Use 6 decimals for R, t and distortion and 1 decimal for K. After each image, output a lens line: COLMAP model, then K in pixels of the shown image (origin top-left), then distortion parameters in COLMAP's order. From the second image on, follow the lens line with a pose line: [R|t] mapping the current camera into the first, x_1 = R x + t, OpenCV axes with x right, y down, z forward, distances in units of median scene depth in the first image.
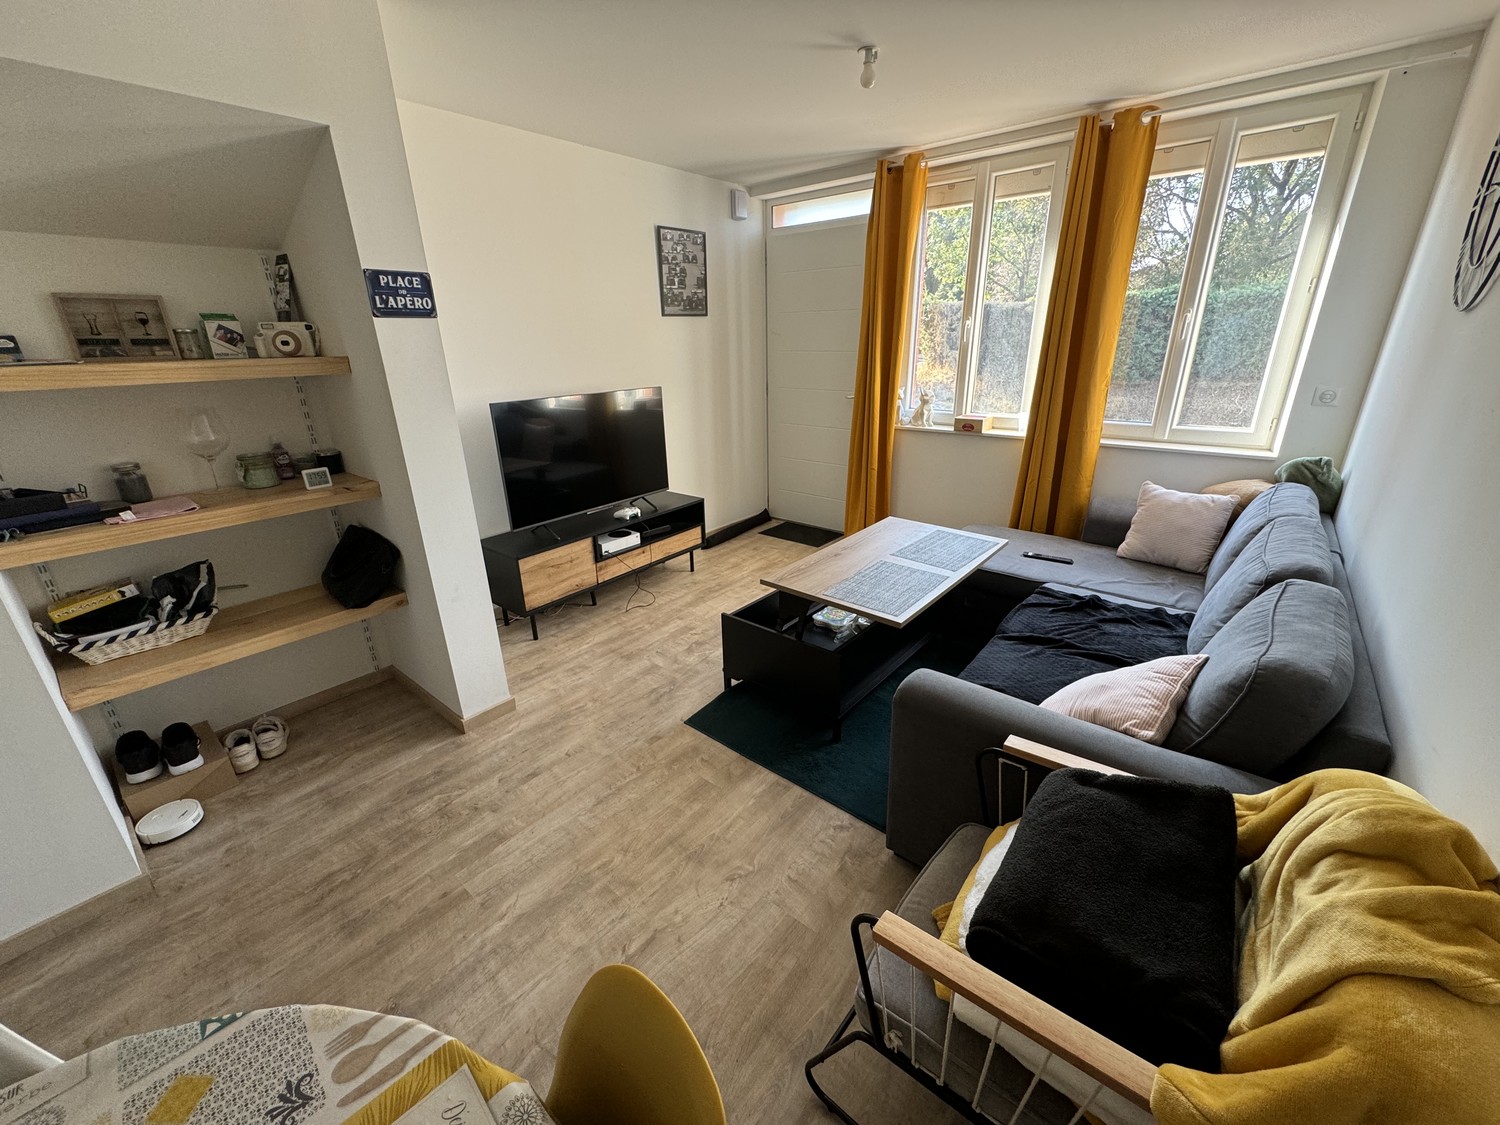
lens RADIAL K [[599.4, 0, 751.0], [0, 599.4, 560.6], [0, 0, 1]] dist [0.000023, 0.000165]
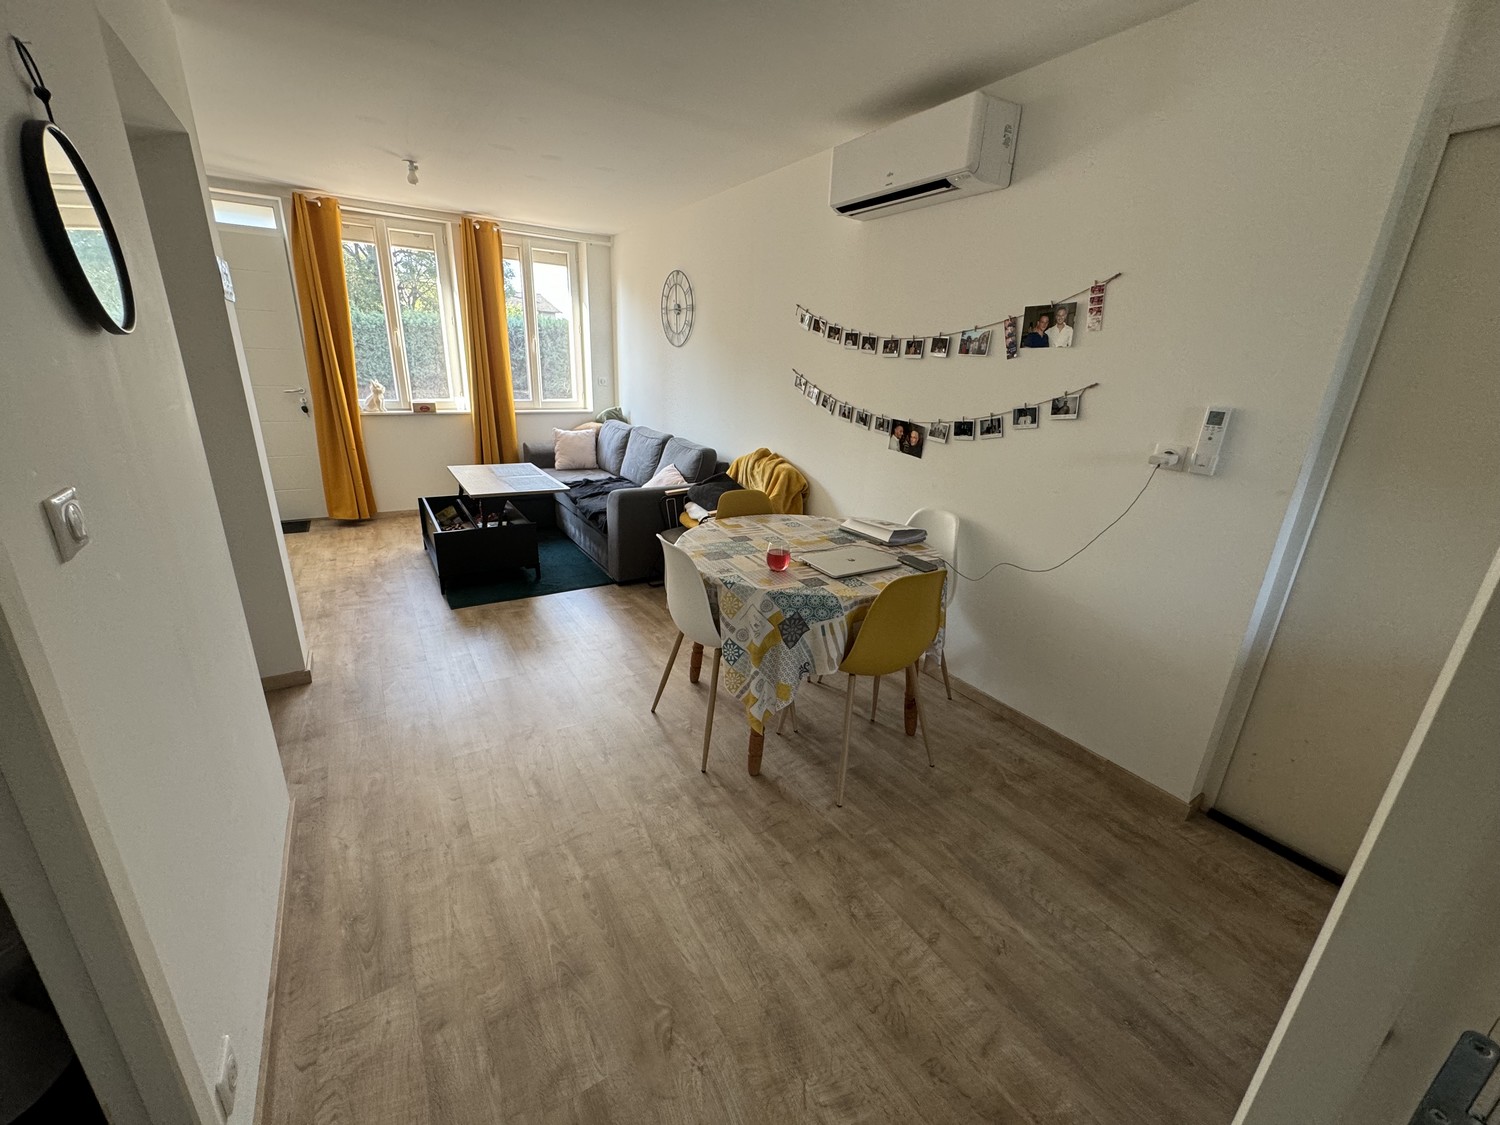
lens RADIAL K [[599.4, 0, 751.0], [0, 599.4, 560.6], [0, 0, 1]] dist [0.000023, 0.000165]
pose [[0.306627, -0.270984, 0.912441, -0.945069], [0.293031, 0.938934, 0.180379, 0.095561], [-0.905601, 0.212064, 0.367309, -0.141441]]
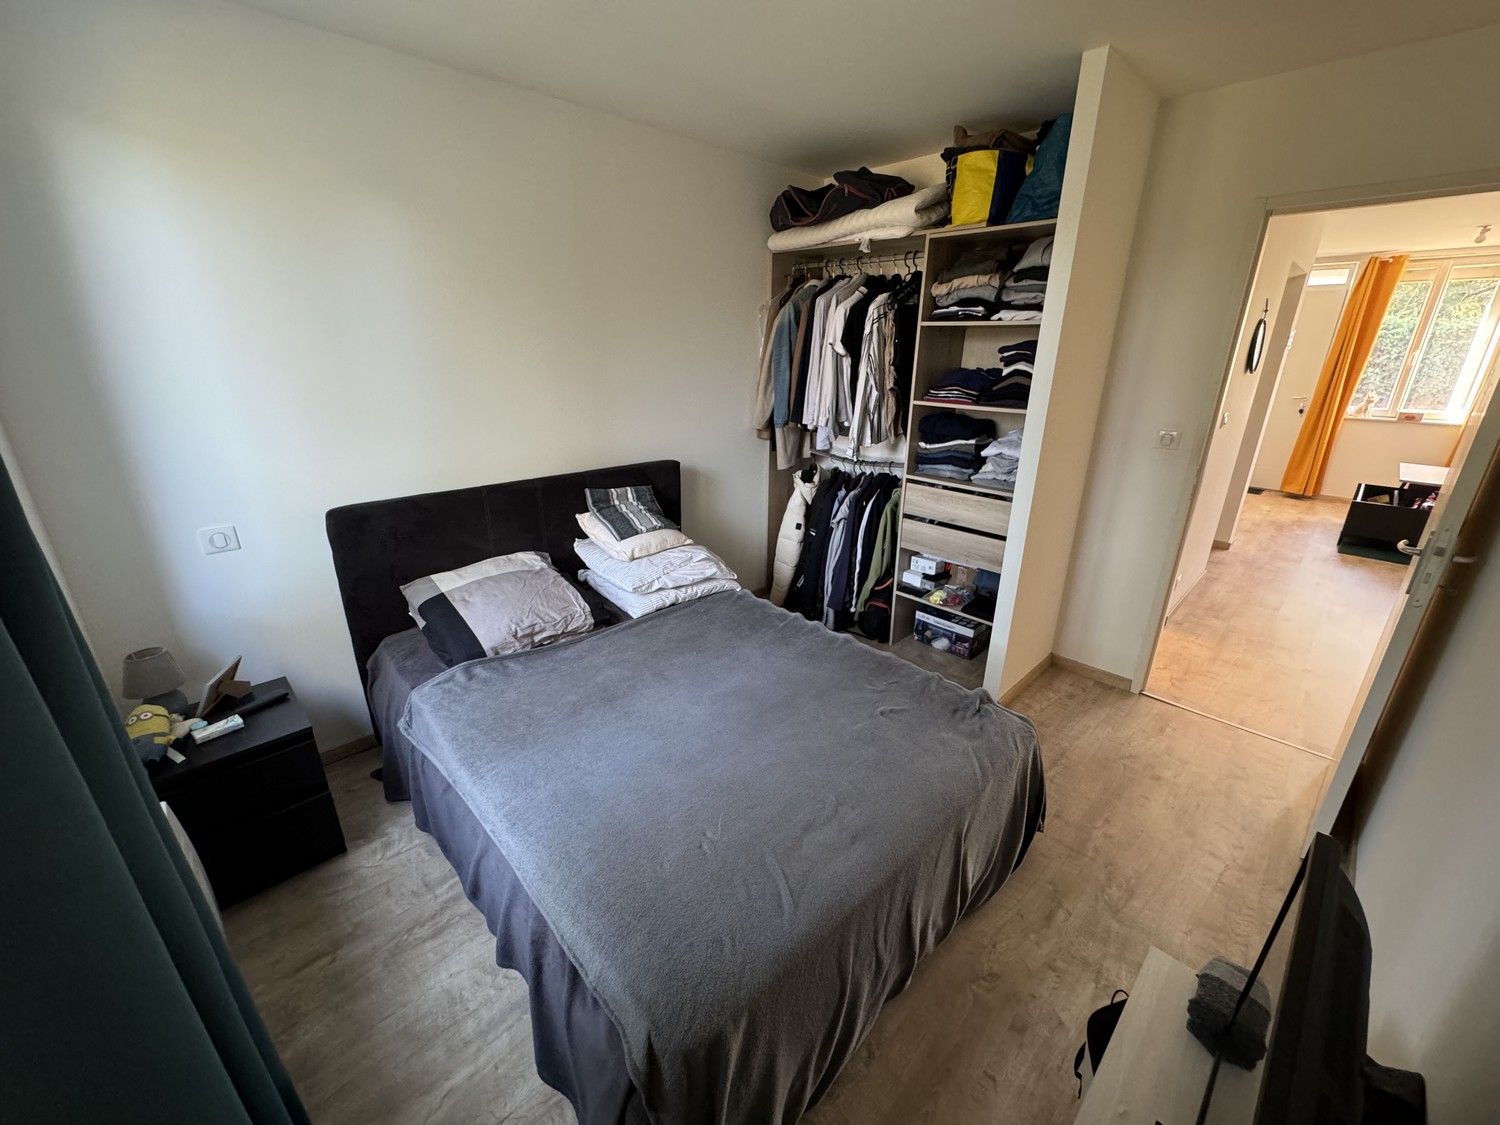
lens RADIAL K [[599.4, 0, 751.0], [0, 599.4, 560.6], [0, 0, 1]] dist [0.000023, 0.000165]
pose [[0.994360, 0.059603, -0.087725, -1.547444], [-0.061049, 0.998038, -0.013884, 0.366122], [0.086725, 0.019161, 0.996048, -0.949199]]
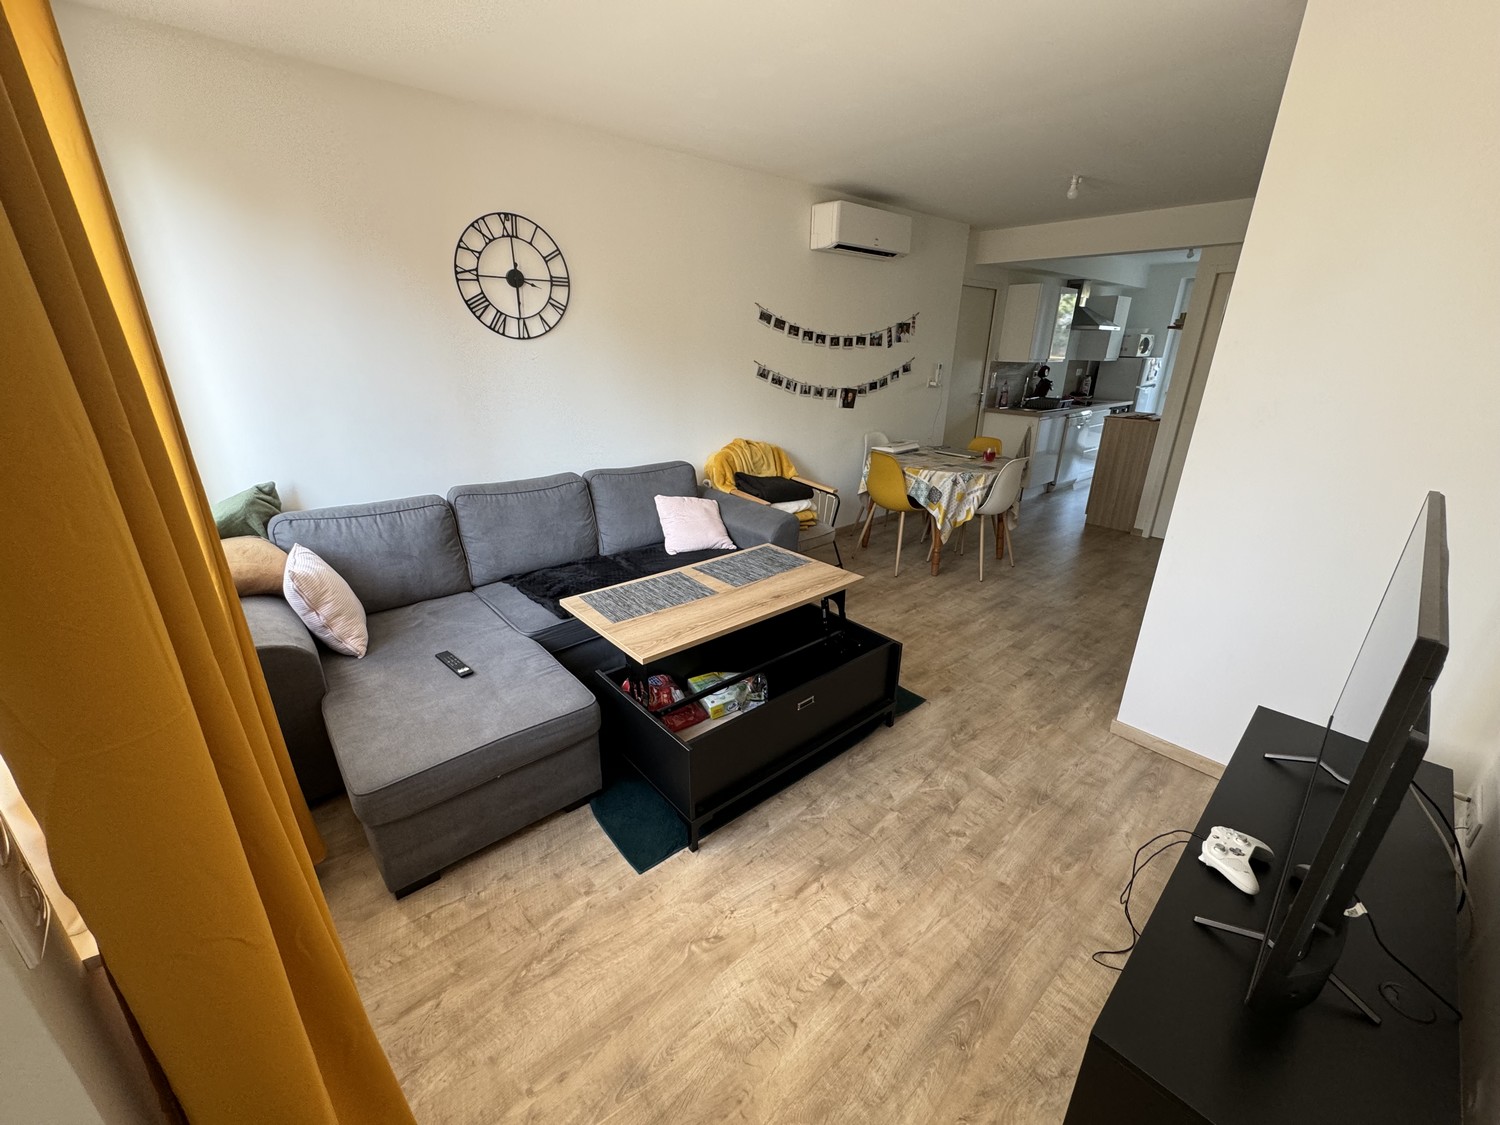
lens RADIAL K [[599.4, 0, 751.0], [0, 599.4, 560.6], [0, 0, 1]] dist [0.000023, 0.000165]
pose [[-0.986671, -0.050615, 0.154655, 0.040216], [0.062696, 0.758784, 0.648318, -0.544514], [-0.150164, 0.649373, -0.745496, 1.408379]]
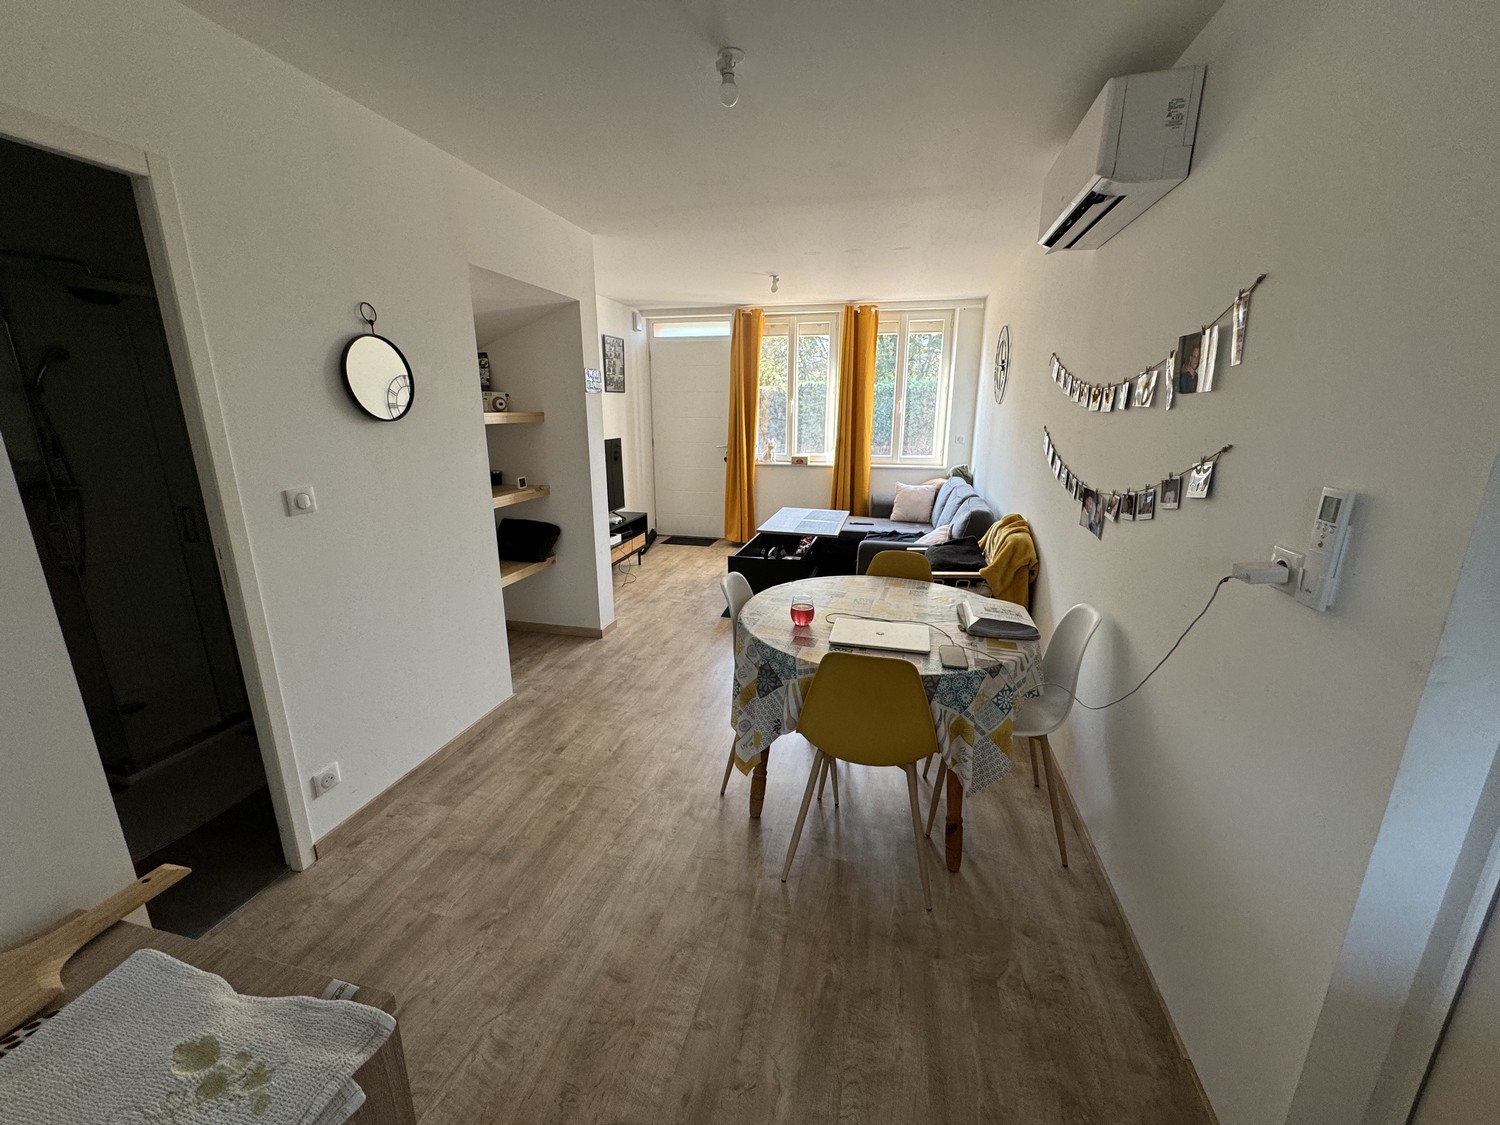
lens RADIAL K [[599.4, 0, 751.0], [0, 599.4, 560.6], [0, 0, 1]] dist [0.000023, 0.000165]
pose [[0.897500, -0.088421, 0.432059, -0.646233], [0.136866, 0.987166, -0.082284, 0.218914], [-0.419239, 0.132984, 0.898084, -0.535287]]
